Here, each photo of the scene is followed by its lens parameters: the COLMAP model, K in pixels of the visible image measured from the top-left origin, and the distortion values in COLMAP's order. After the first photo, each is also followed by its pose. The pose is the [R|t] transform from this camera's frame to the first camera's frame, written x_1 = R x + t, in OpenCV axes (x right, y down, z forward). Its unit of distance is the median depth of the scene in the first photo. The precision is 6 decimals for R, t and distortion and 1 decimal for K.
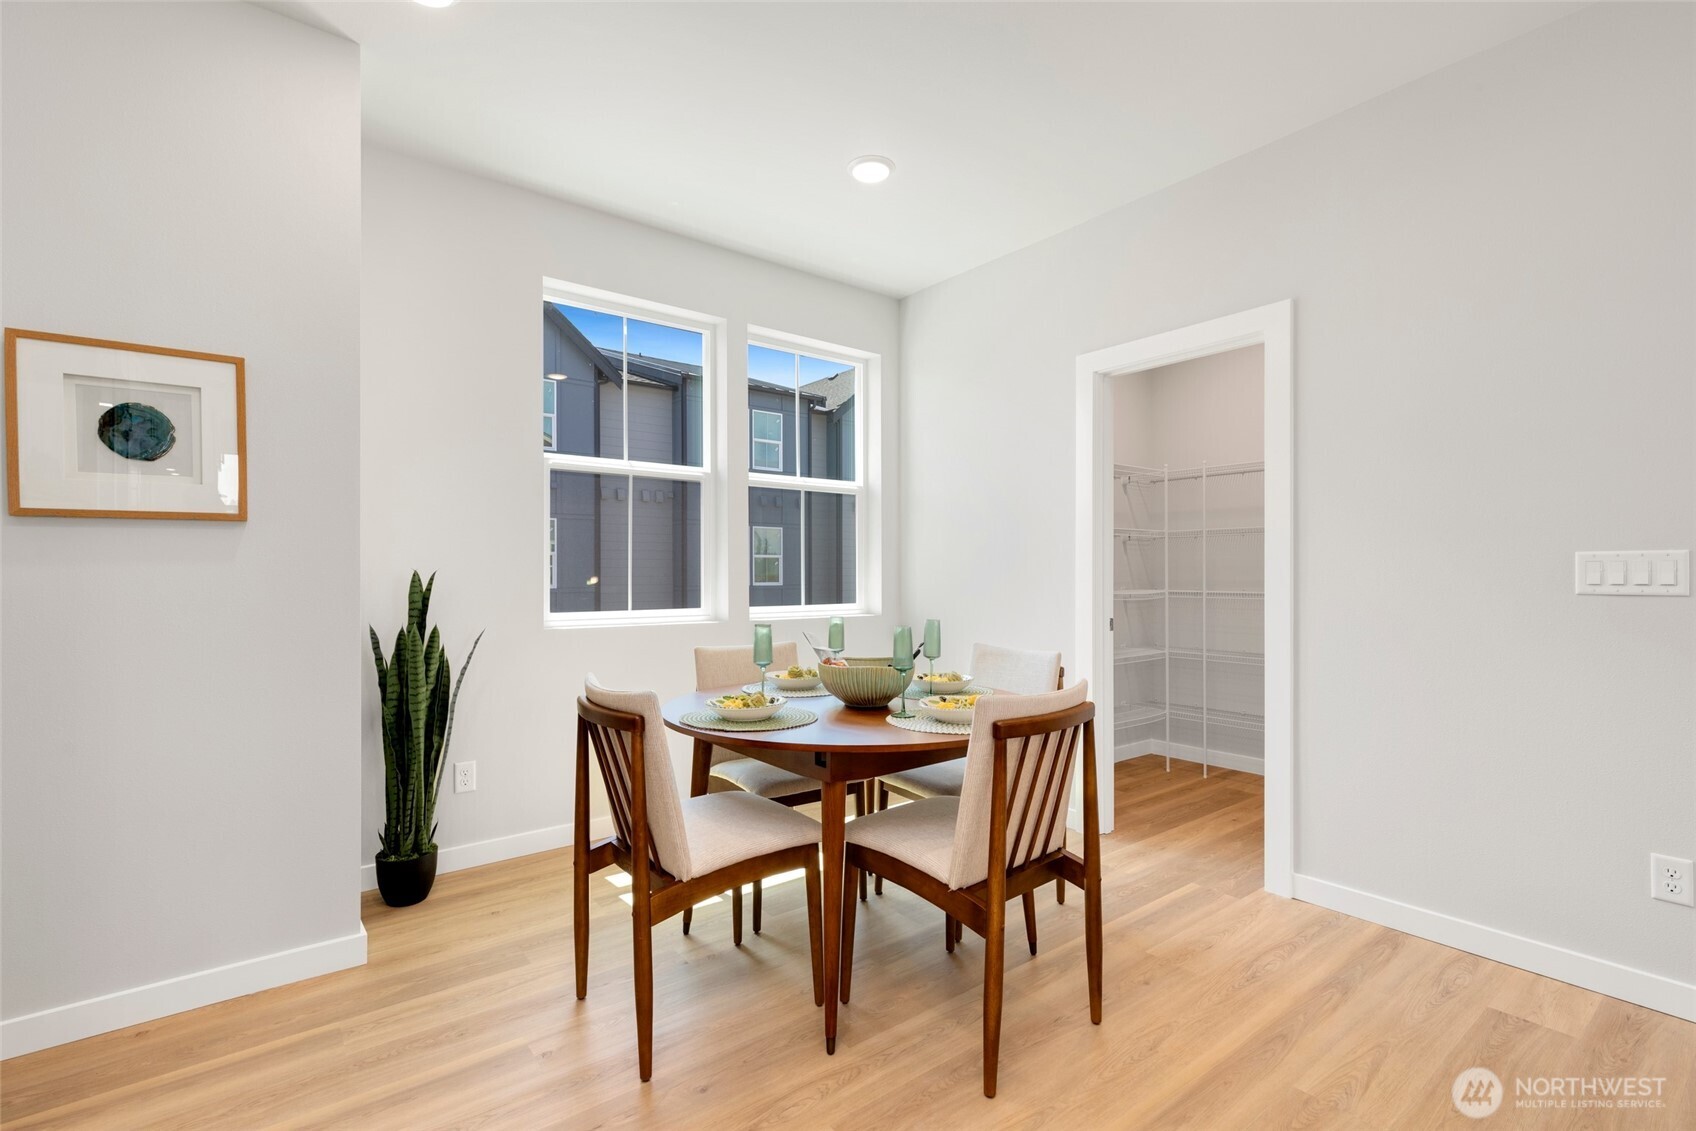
lens RADIAL K [[770.2, 0, 853.7], [0, 770.2, 574.6], [0, 0, 1]] dist [0.005550, -0.000086]
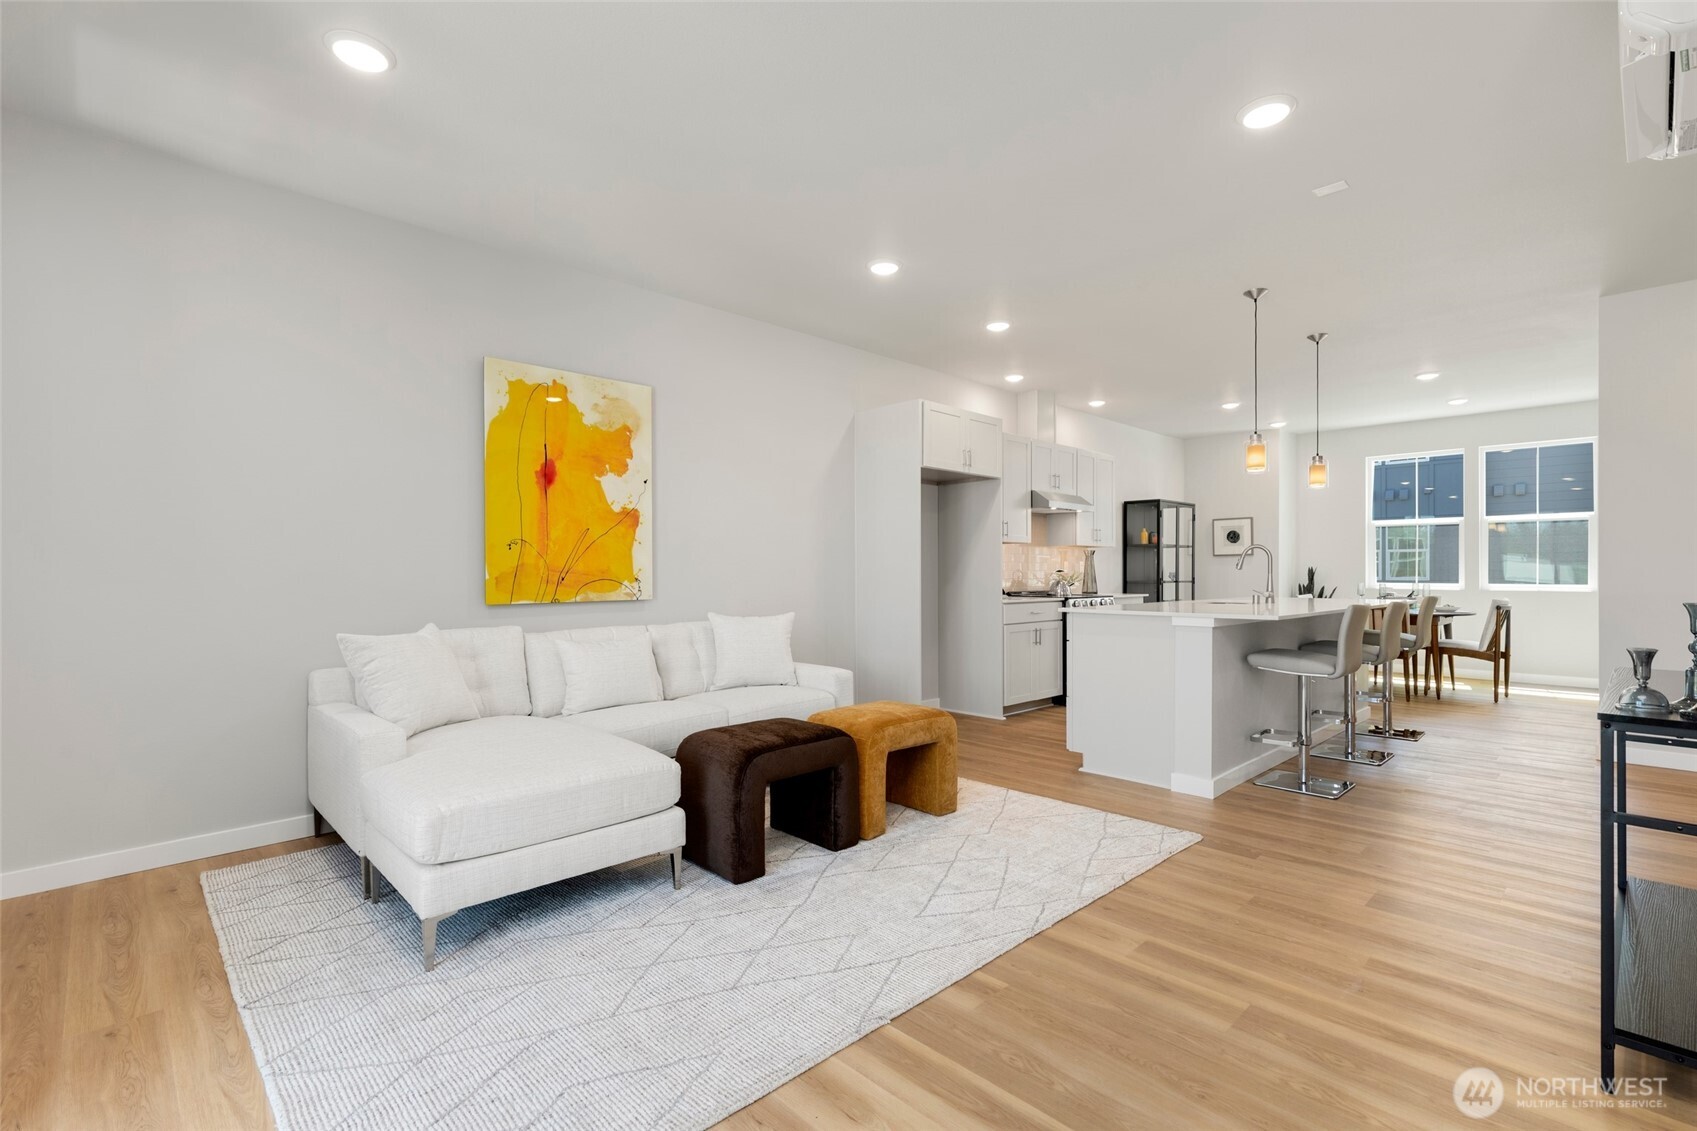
lens RADIAL K [[770.6, 0, 850.1], [0, 770.6, 568.6], [0, 0, 1]] dist [0.005550, -0.000086]
pose [[0.096841, -0.008232, -0.995266, 2.402643], [-0.000705, 0.999965, -0.008339, 0.030208], [0.995300, 0.001509, 0.096832, -1.202830]]
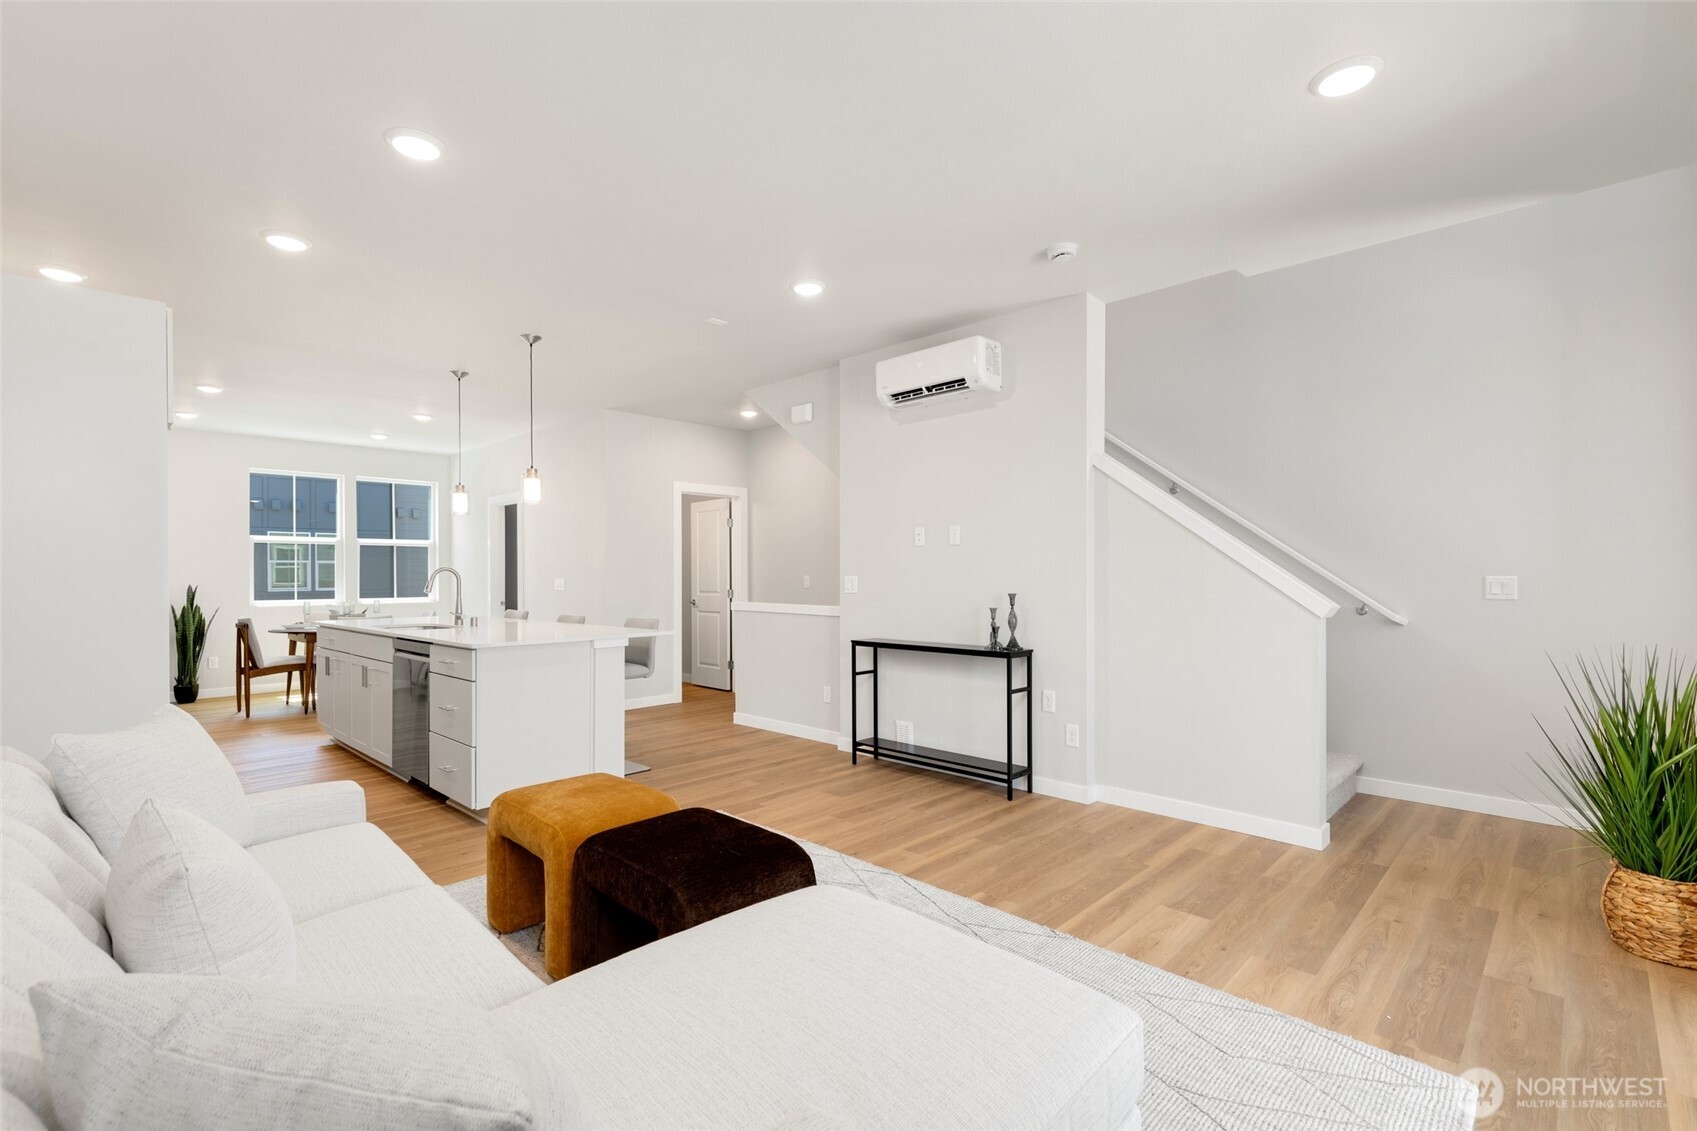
lens RADIAL K [[770.6, 0, 838.8], [0, 770.6, 572.9], [0, 0, 1]] dist [0.005550, -0.000086]
pose [[0.993410, -0.007983, 0.114338, 1.400203], [0.008956, 0.999928, -0.007994, -0.004948], [-0.114266, 0.008965, 0.993410, -1.984086]]
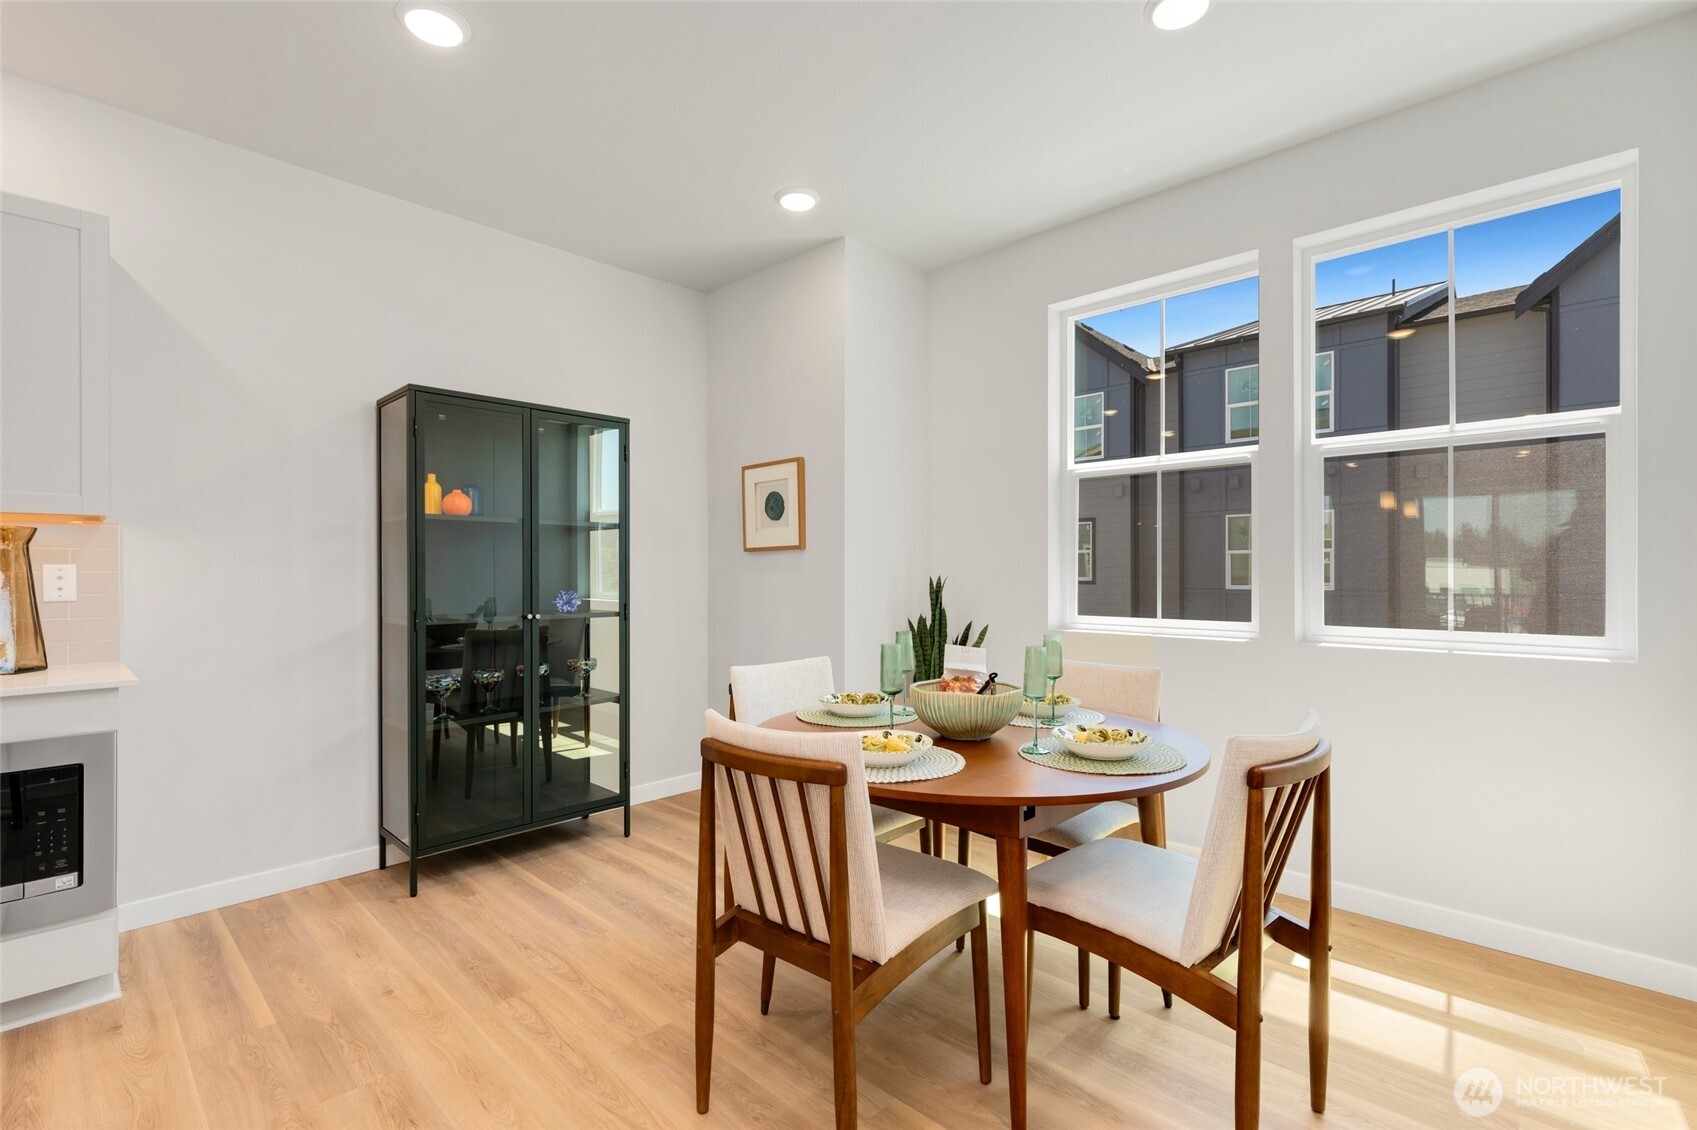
lens RADIAL K [[770.6, 0, 850.3], [0, 770.6, 567.6], [0, 0, 1]] dist [0.005550, -0.000086]
pose [[0.137474, -0.004954, -0.990493, 0.725893], [0.002443, 0.999986, -0.004662, -0.013297], [0.990502, -0.001779, 0.137484, 0.648655]]
